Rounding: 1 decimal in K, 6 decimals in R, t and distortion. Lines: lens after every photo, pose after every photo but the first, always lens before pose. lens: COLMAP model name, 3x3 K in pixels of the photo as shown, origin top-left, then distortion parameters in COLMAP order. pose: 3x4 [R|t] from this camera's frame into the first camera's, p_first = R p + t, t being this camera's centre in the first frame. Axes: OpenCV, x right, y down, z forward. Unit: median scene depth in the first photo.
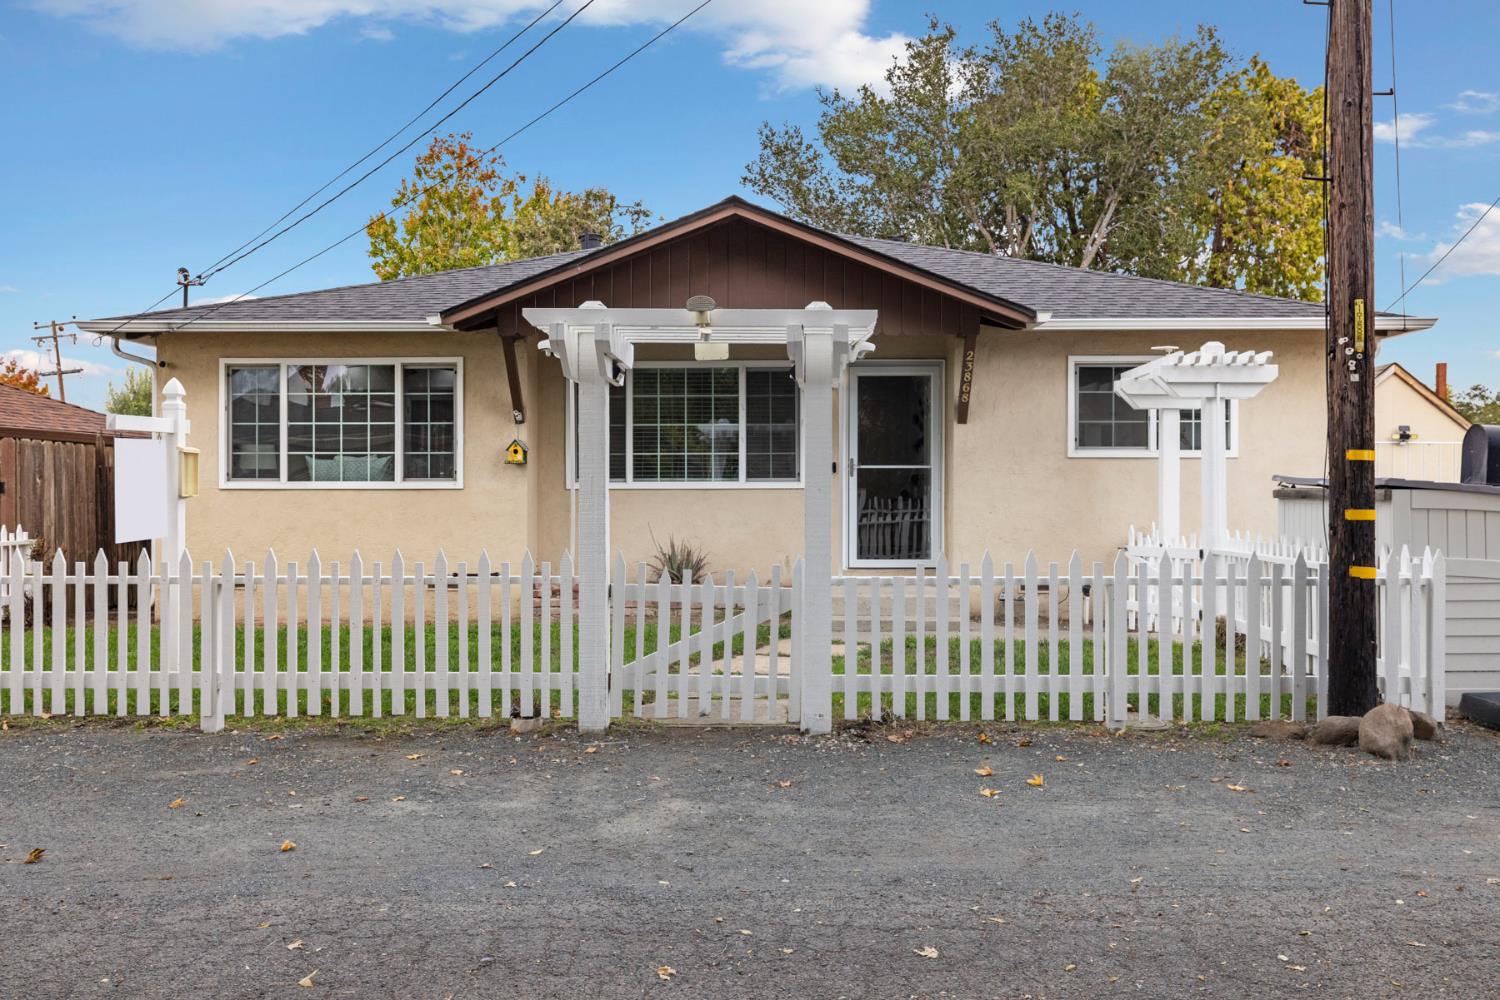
lens RADIAL K [[1225.2, 0, 750.0], [0, 1225.2, 500.0], [0, 0, 1]] dist [0.003090, -0.000082]
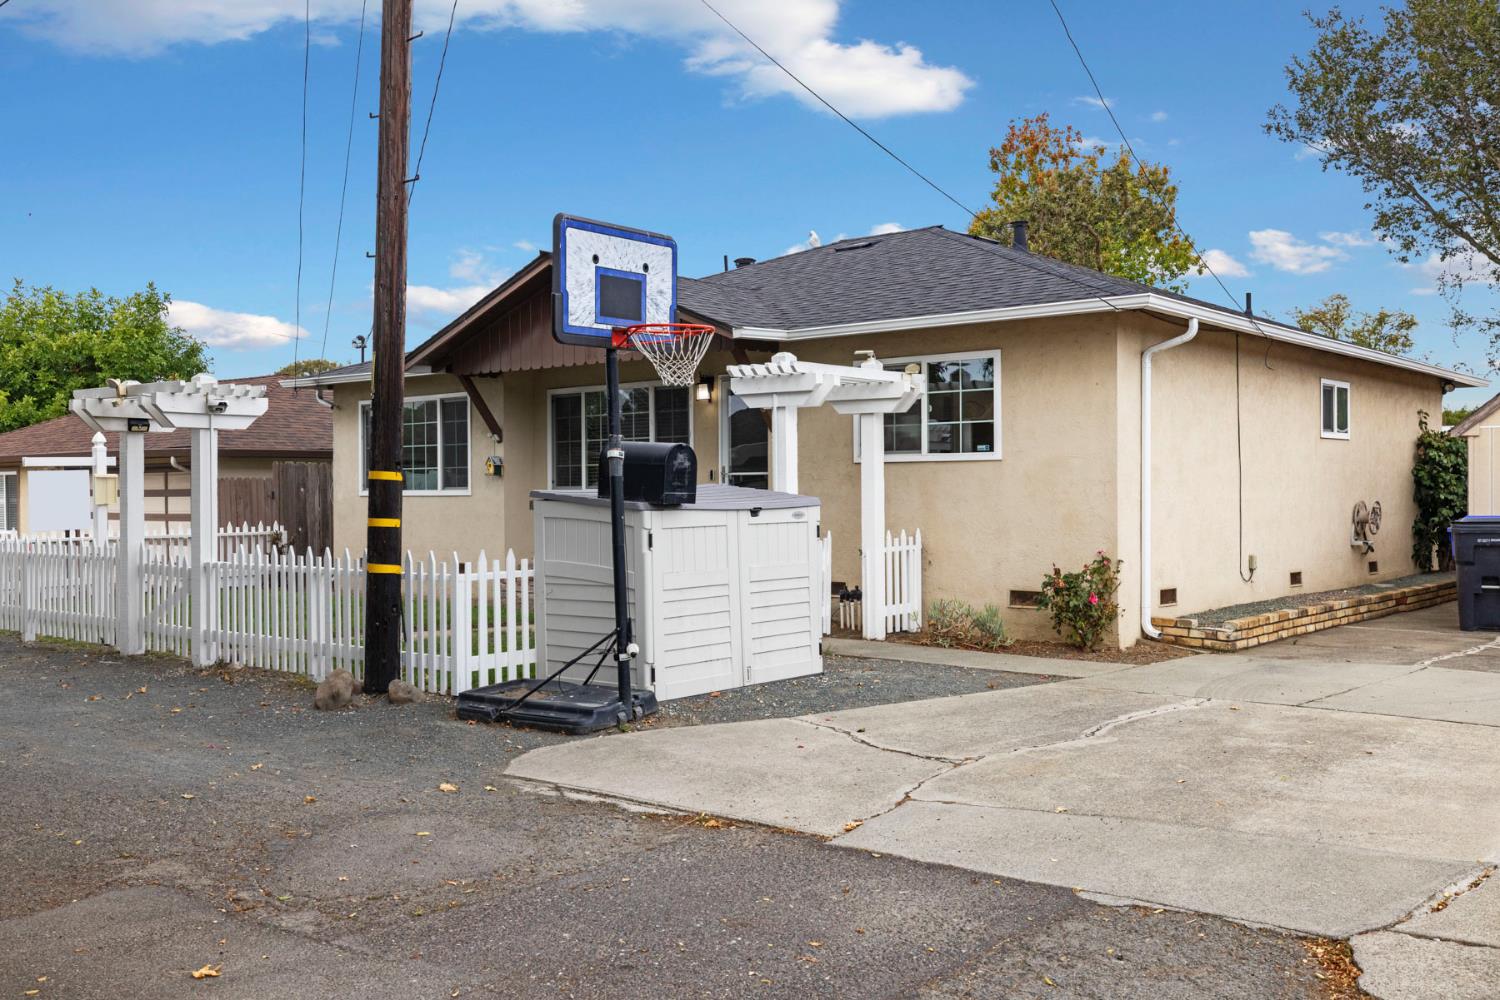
lens RADIAL K [[1361.4, 0, 748.3], [0, 1361.4, 503.2], [0, 0, 1]] dist [0.002058, 0.004834]
pose [[0.787539, 0.000222, -0.616264, 0.861084], [0.002434, 0.999991, 0.003471, -0.005325], [0.616260, -0.004233, 0.787532, 0.065750]]
